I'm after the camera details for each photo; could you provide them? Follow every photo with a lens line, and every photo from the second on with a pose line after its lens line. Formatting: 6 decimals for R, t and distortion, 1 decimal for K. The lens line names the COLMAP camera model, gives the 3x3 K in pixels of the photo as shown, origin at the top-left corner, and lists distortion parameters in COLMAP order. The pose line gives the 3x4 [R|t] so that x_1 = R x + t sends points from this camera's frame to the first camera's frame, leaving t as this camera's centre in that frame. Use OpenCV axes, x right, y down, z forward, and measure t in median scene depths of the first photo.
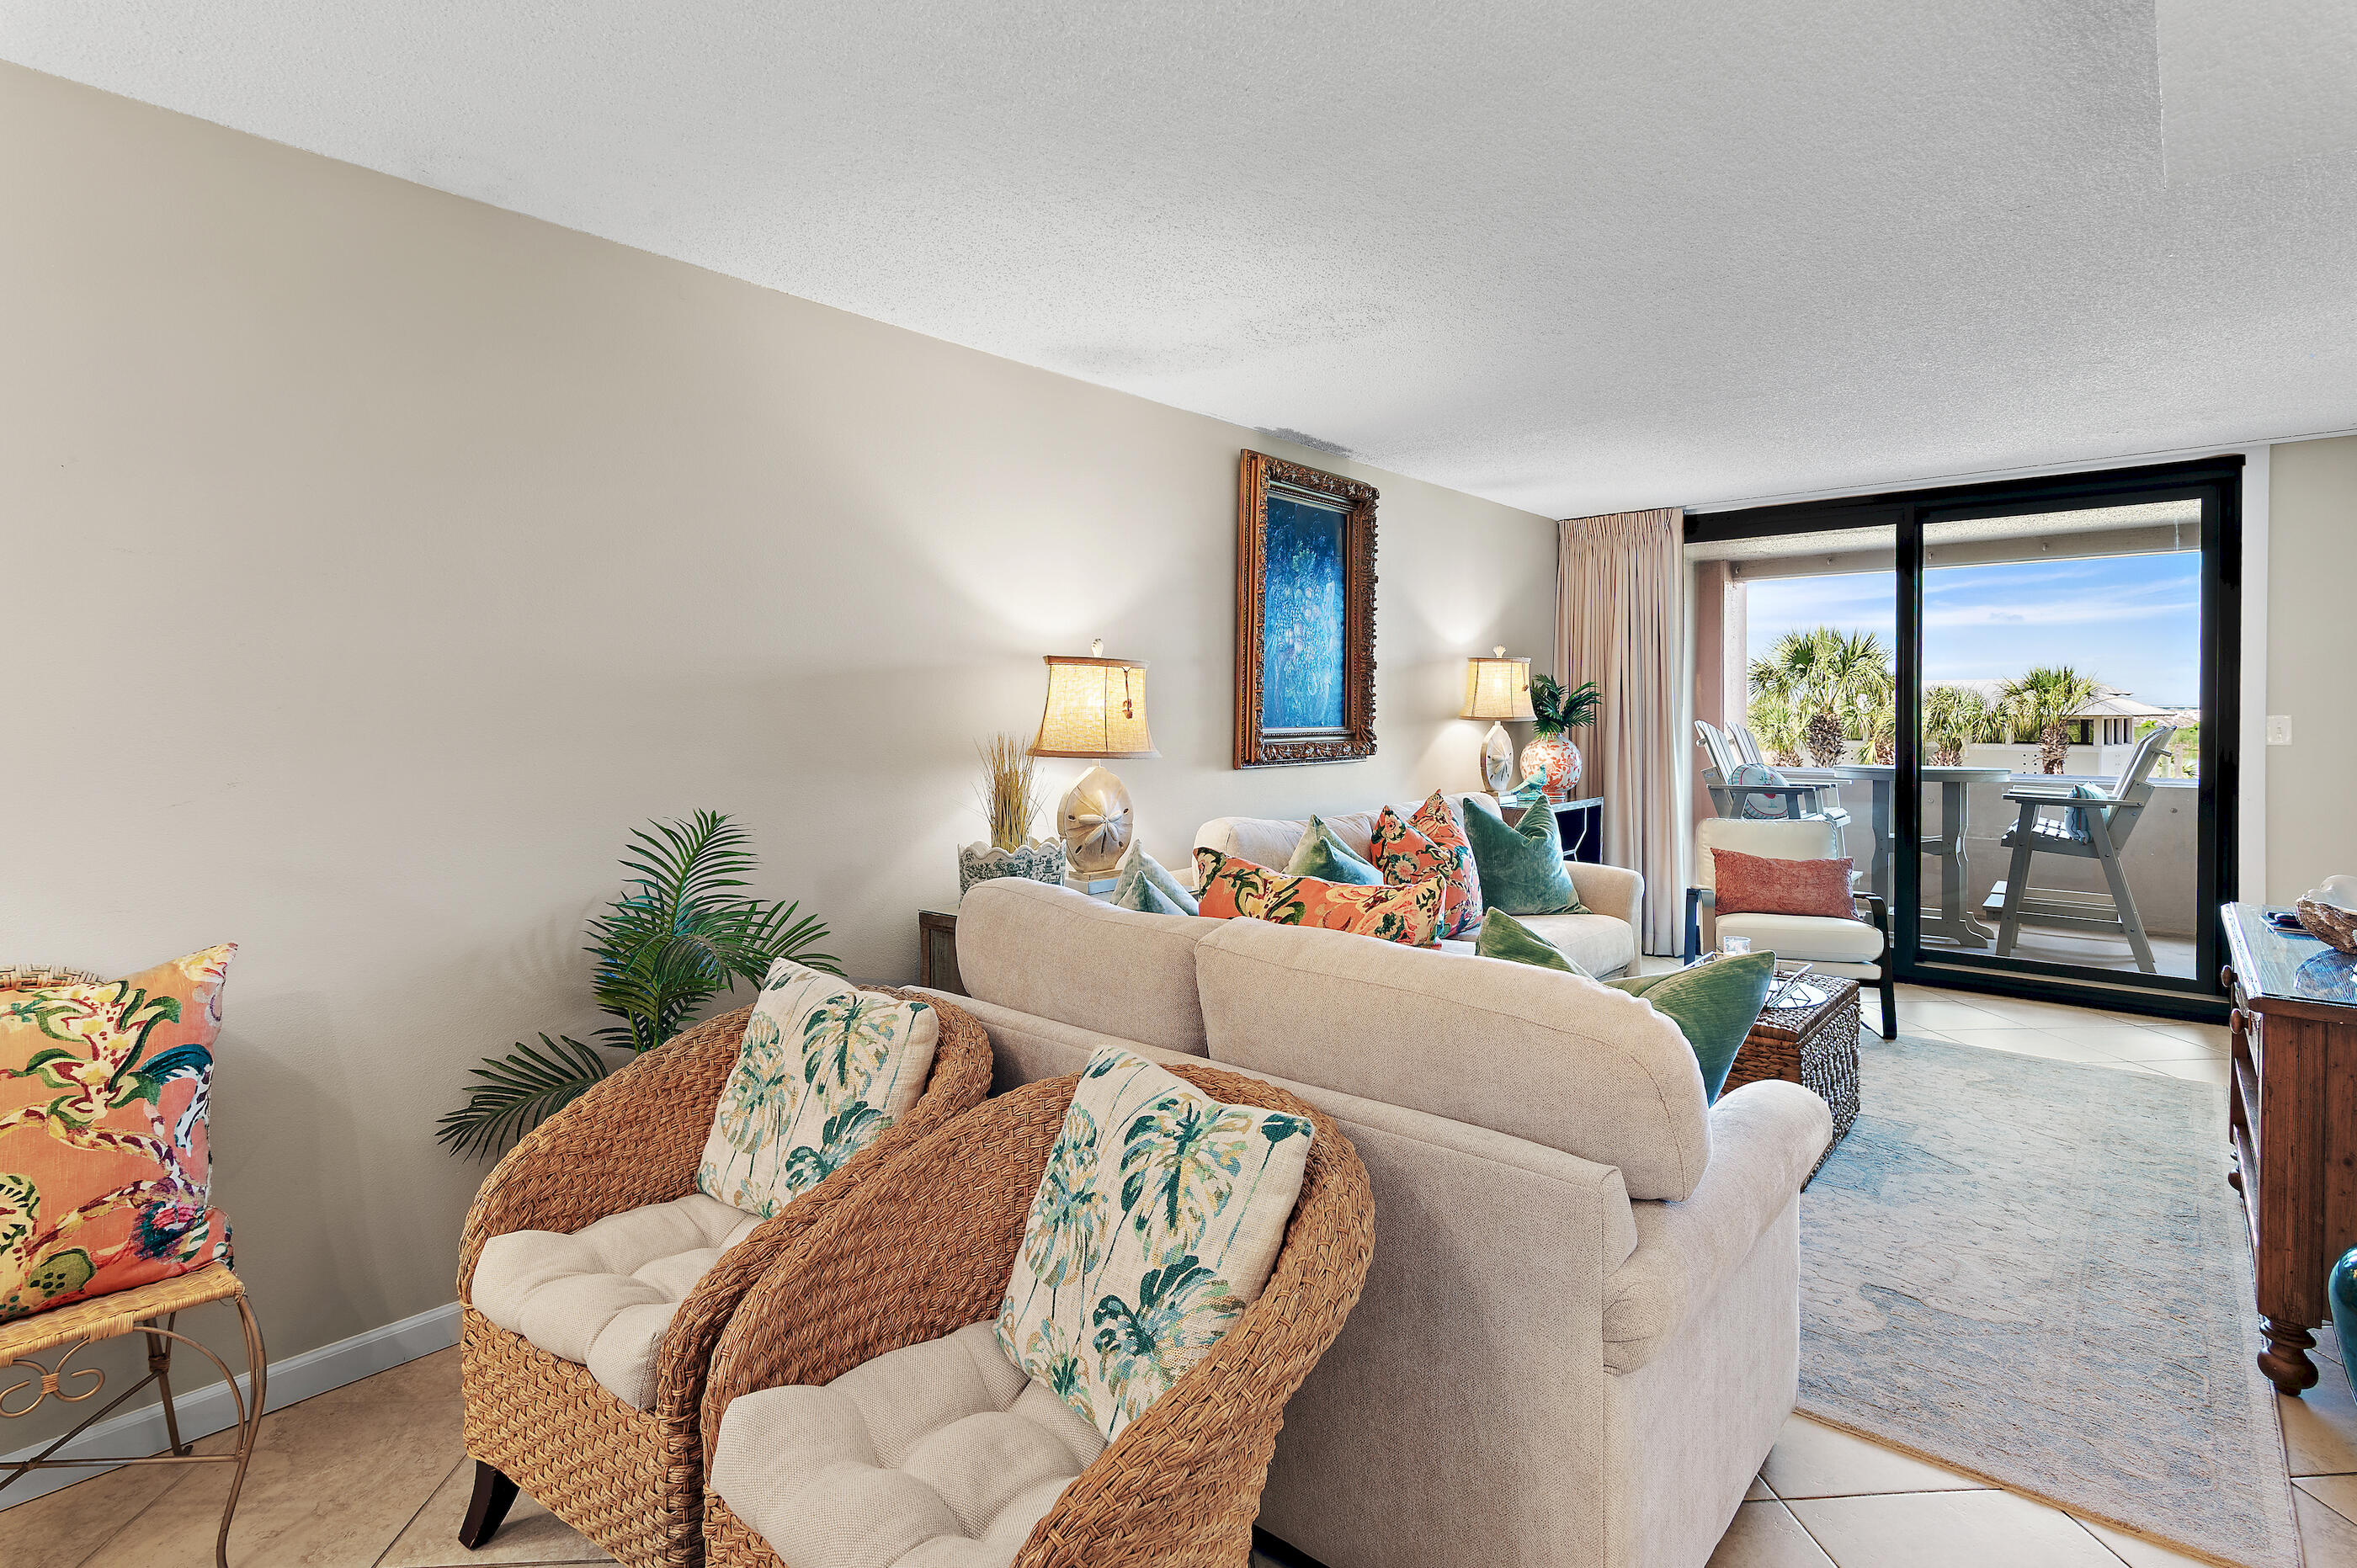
lens RADIAL K [[1172.9, 0, 1178.7], [0, 1172.9, 713.1], [0, 0, 1]] dist [0.005275, -0.000453]
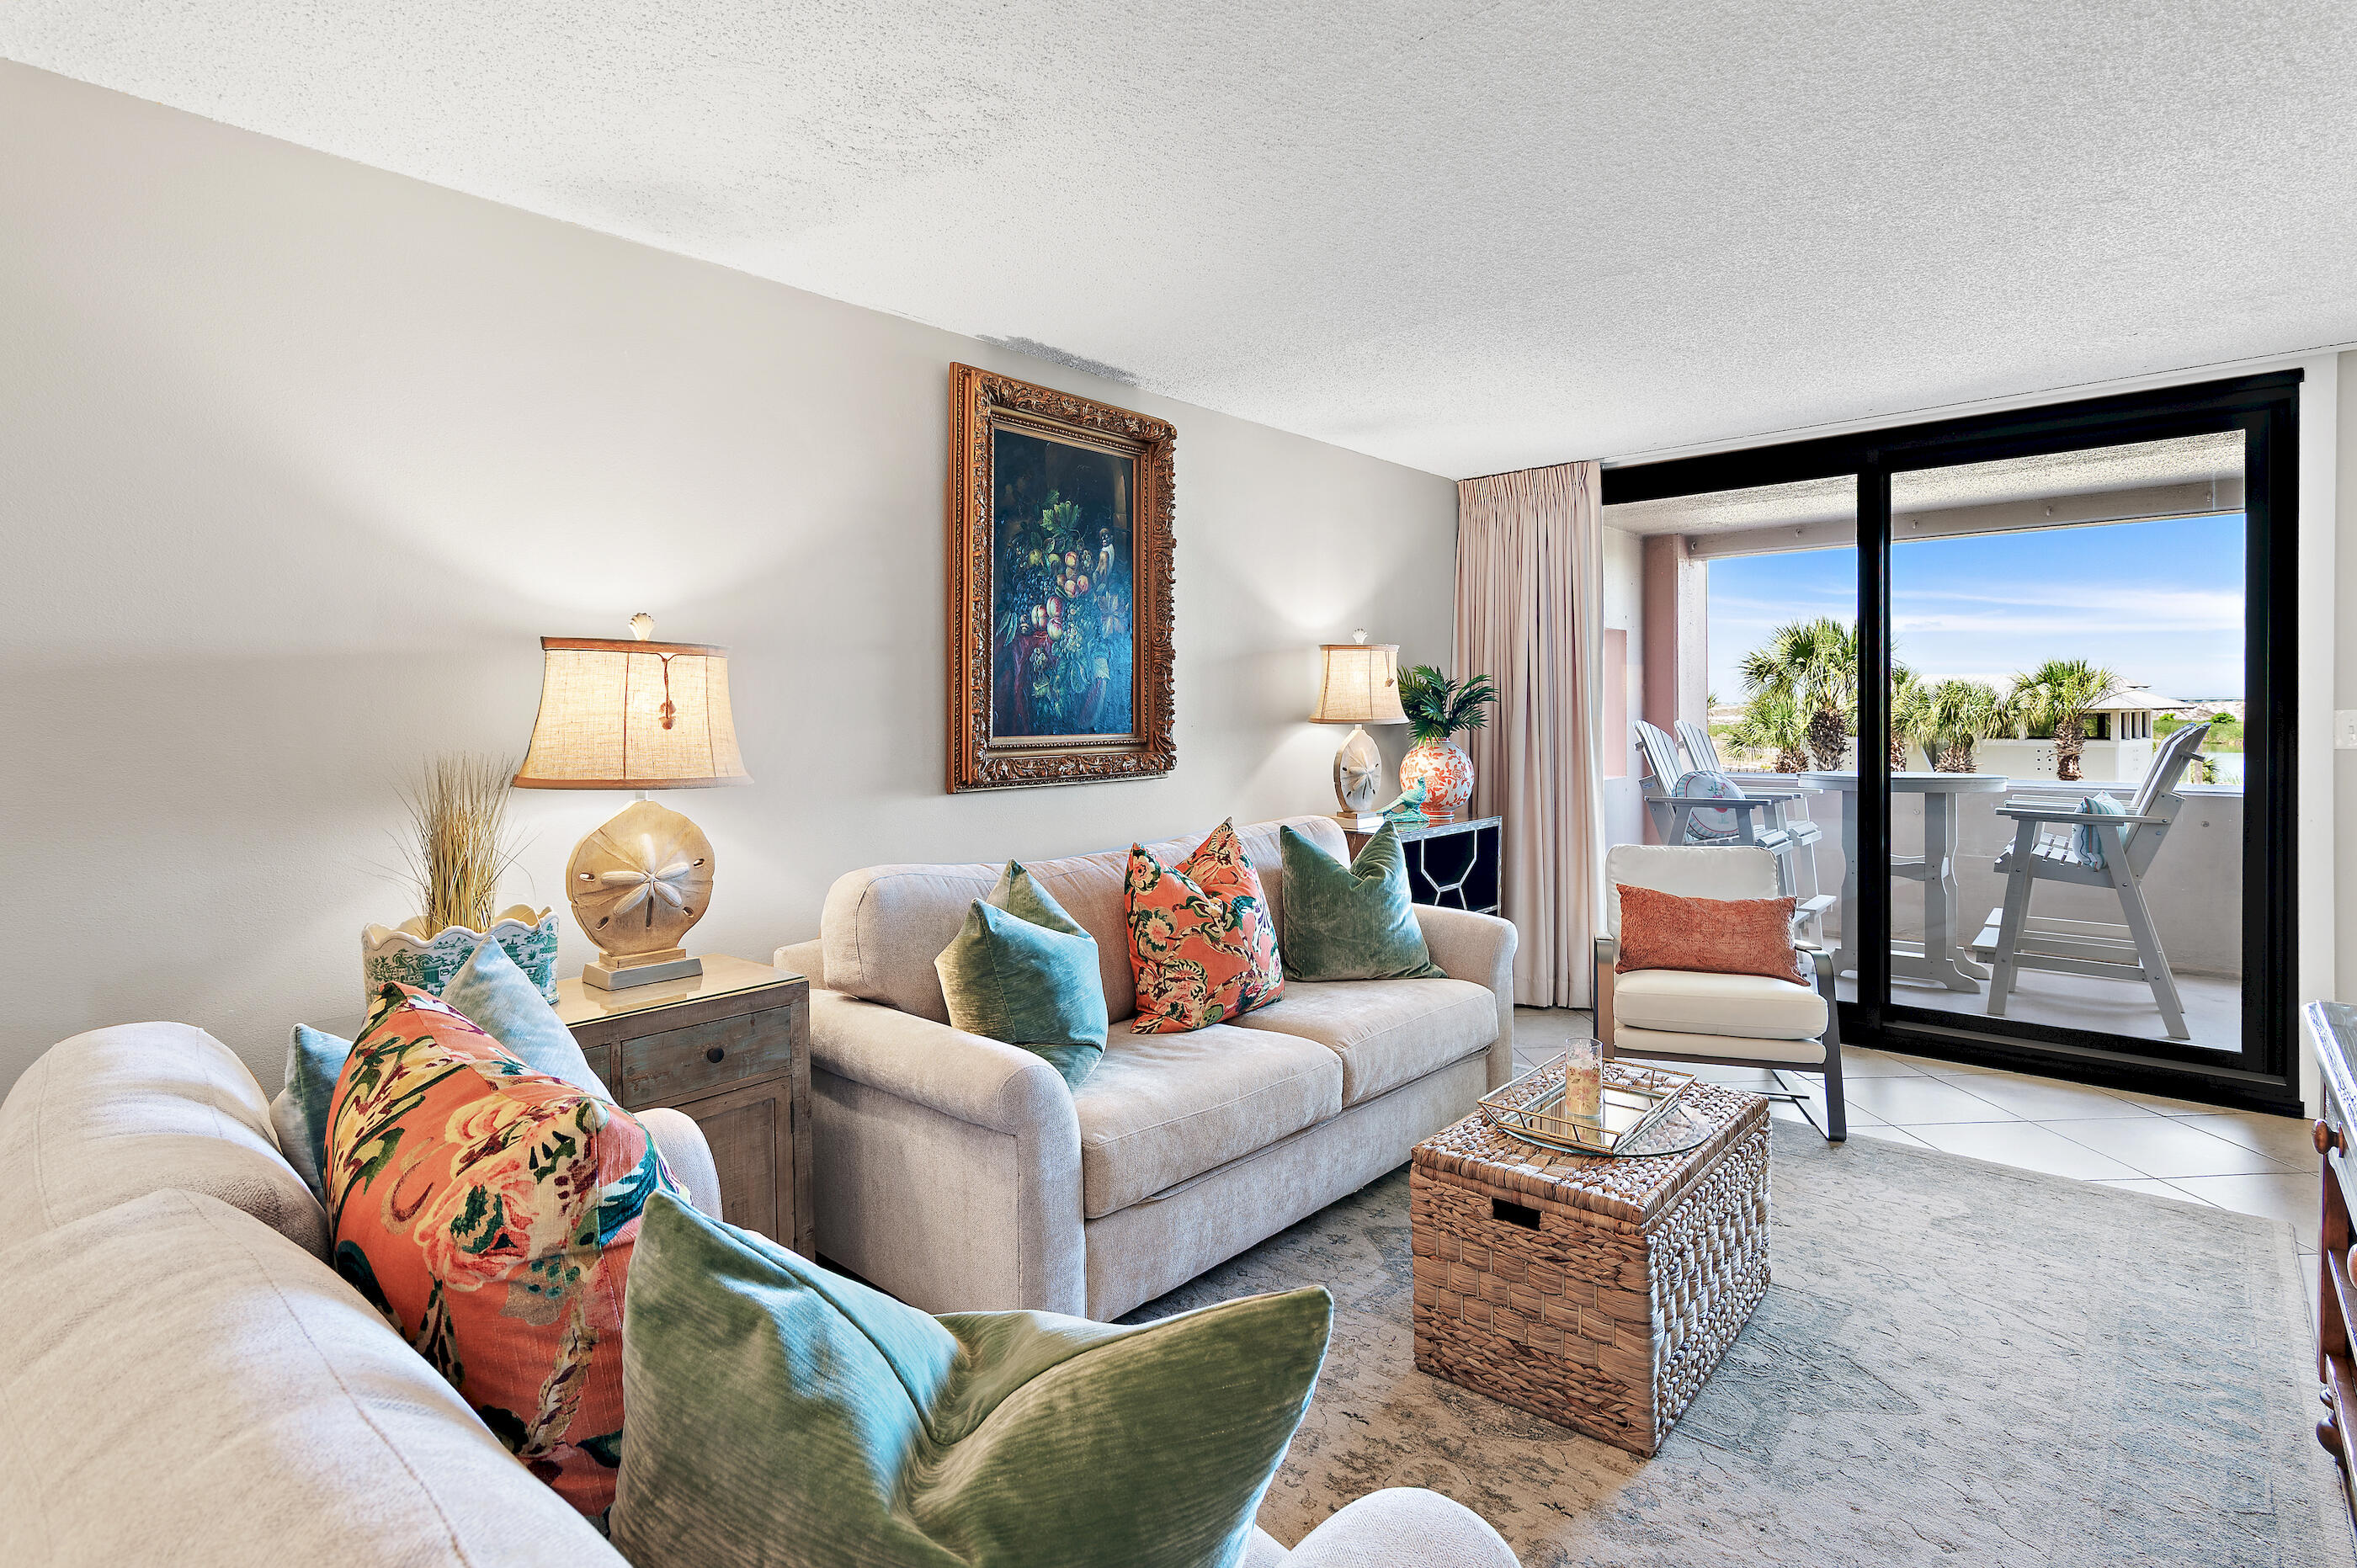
lens RADIAL K [[1172.9, 0, 1181.5], [0, 1172.9, 718.6], [0, 0, 1]] dist [0.005275, -0.000453]
pose [[0.999940, -0.008039, -0.007462, 0.190232], [0.008069, 0.999959, 0.004056, -0.001439], [0.007430, -0.004116, 0.999964, 0.240752]]
